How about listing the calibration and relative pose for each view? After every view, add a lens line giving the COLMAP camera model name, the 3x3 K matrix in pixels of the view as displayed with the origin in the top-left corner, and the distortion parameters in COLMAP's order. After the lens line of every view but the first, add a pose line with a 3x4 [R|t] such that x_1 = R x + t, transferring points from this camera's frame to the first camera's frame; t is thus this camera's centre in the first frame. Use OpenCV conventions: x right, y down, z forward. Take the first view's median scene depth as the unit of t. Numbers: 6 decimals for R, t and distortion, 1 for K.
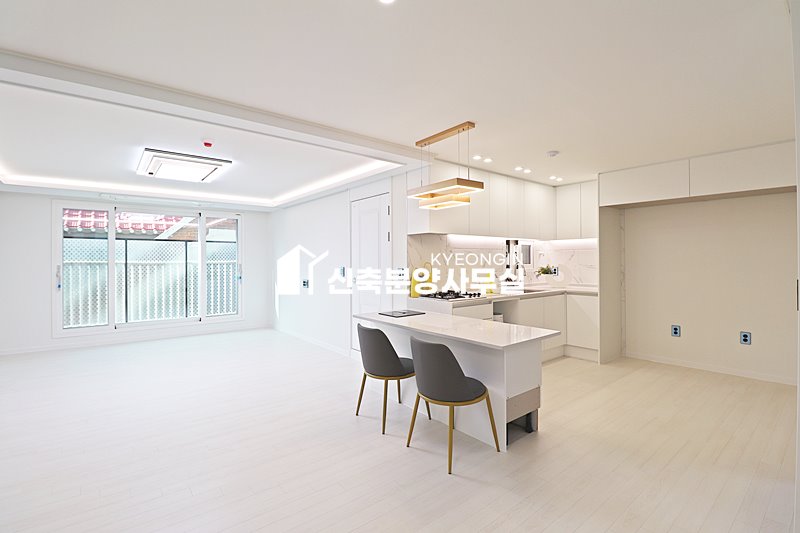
lens RADIAL K [[371.3, 0, 400.0], [0, 371.3, 260.7], [0, 0, 1]] dist [0.011693, -0.018848]
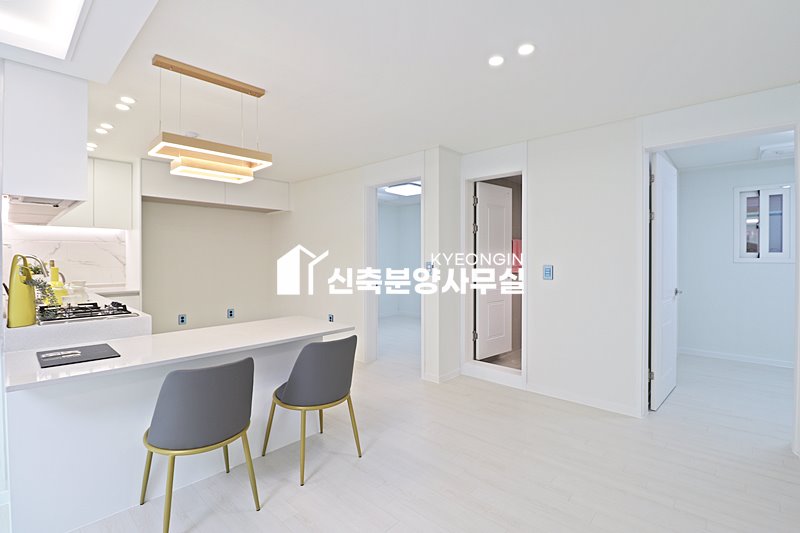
lens RADIAL K [[372.4, 0, 401.2], [0, 372.4, 259.3], [0, 0, 1]] dist [-0.000435, -0.000115]
pose [[-0.151395, 0.000779, 0.988473, -0.372642], [-0.002909, 0.999995, -0.001234, 0.006943], [-0.988469, -0.003062, -0.151392, 0.425837]]
